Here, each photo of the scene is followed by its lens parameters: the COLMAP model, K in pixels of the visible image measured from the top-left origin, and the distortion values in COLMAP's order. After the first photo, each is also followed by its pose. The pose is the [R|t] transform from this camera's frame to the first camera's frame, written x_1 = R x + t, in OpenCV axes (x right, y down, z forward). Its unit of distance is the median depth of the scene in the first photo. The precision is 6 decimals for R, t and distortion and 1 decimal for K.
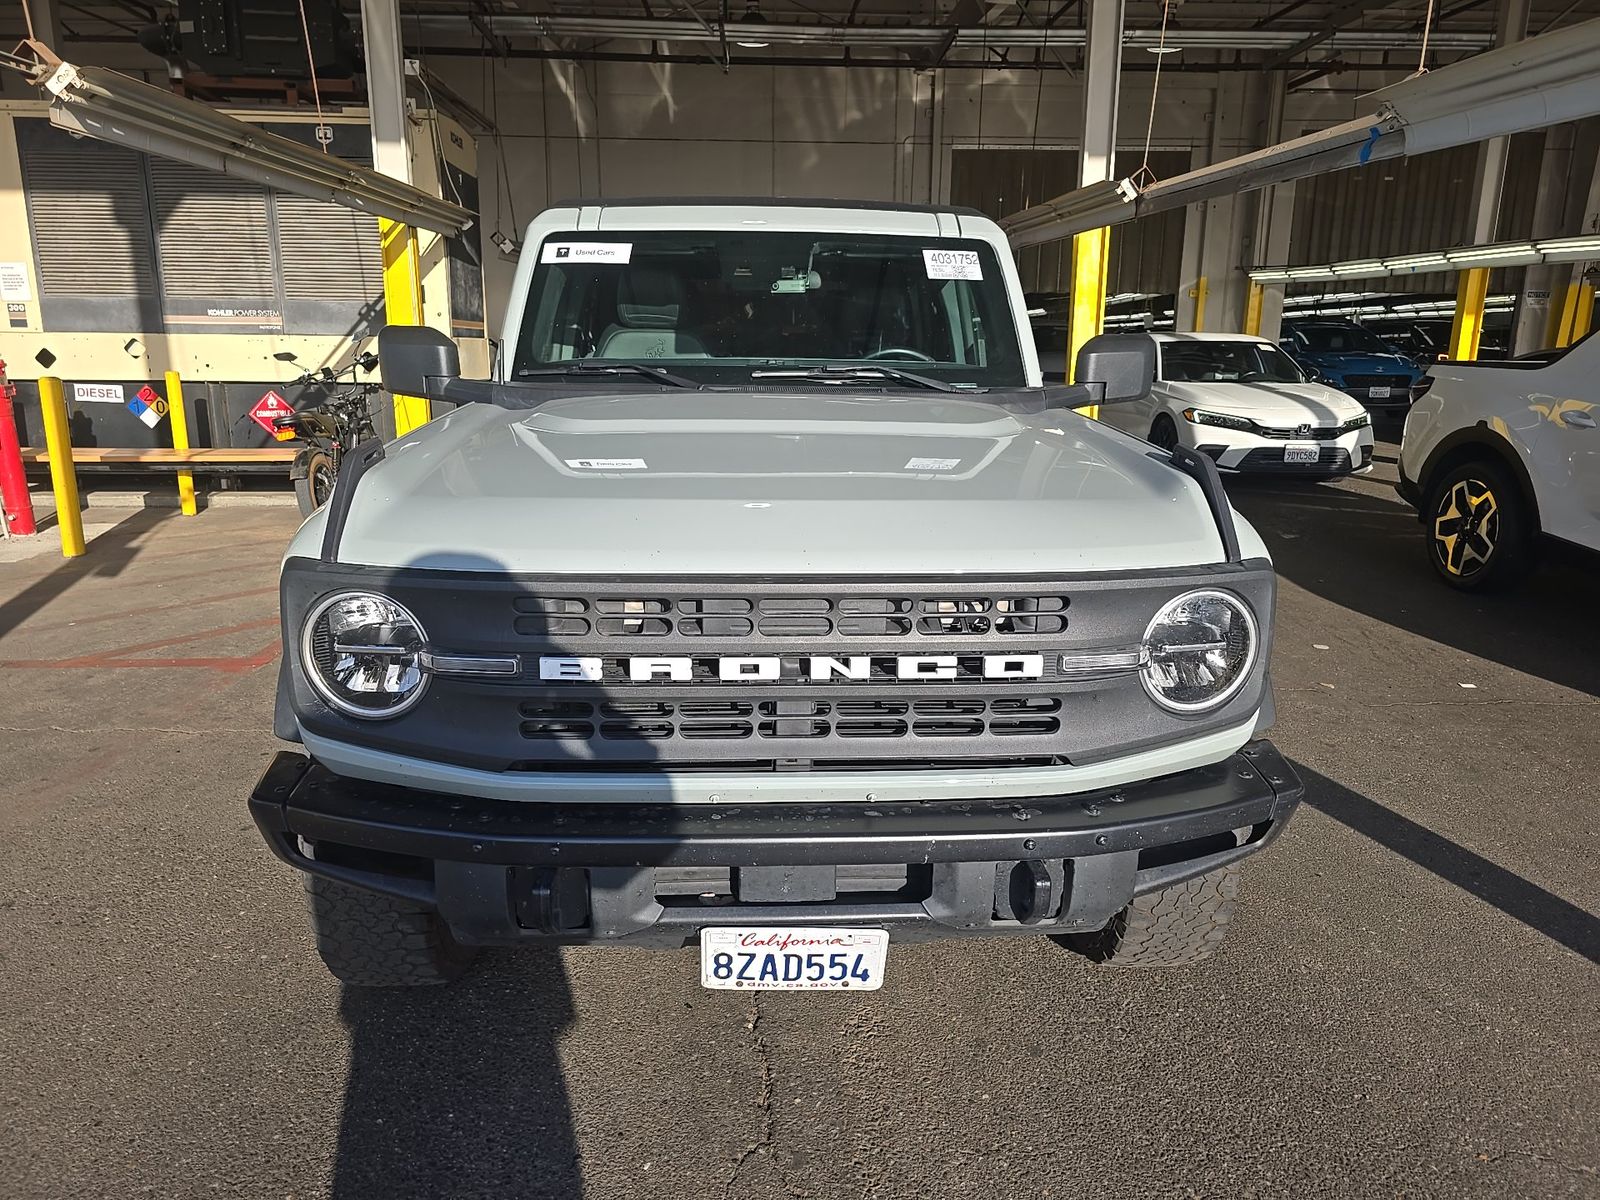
lens RADIAL K [[1087.8, 0, 798.5], [0, 1087.8, 600.3], [0, 0, 1]] dist [0.018233, -0.006852]
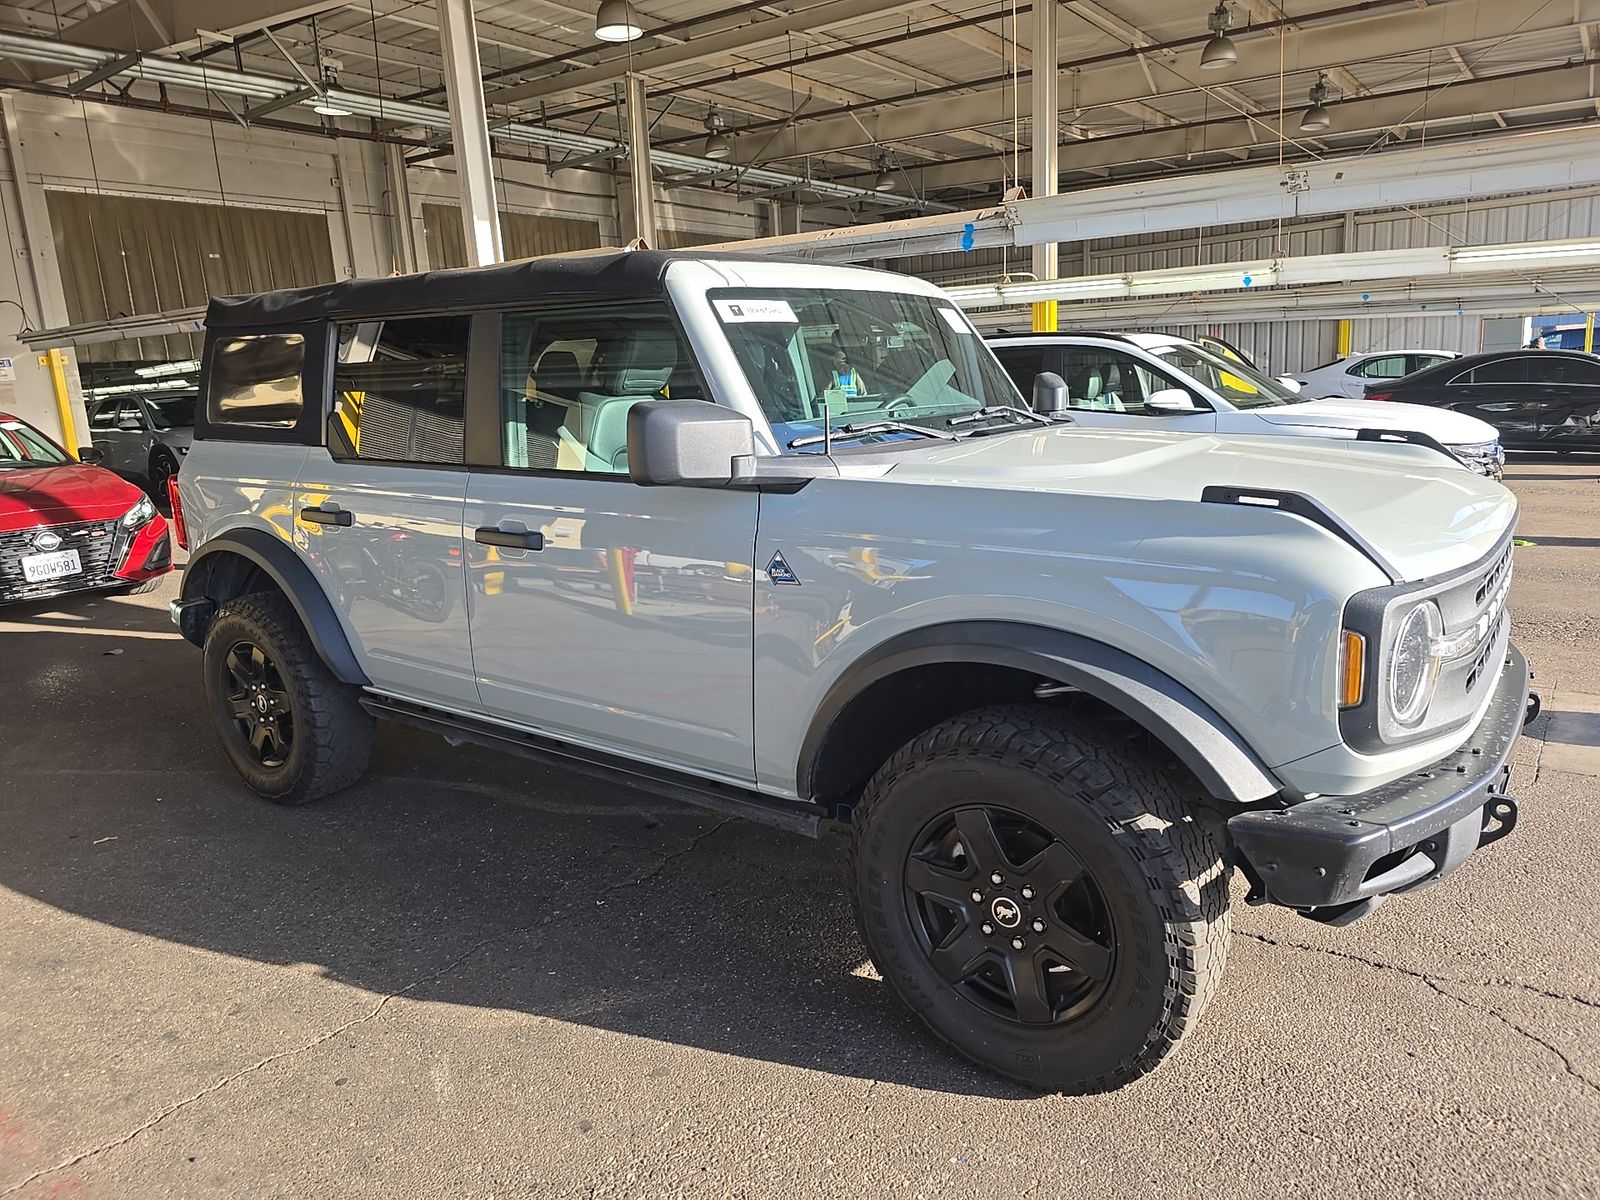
lens RADIAL K [[1087.8, 0, 801.7], [0, 1087.8, 597.0], [0, 0, 1]] dist [0.018233, -0.006852]
pose [[0.616835, -0.197823, 0.761827, -0.200271], [0.240821, 0.968917, 0.056610, -0.027977], [-0.749346, 0.148545, 0.645302, 0.090906]]
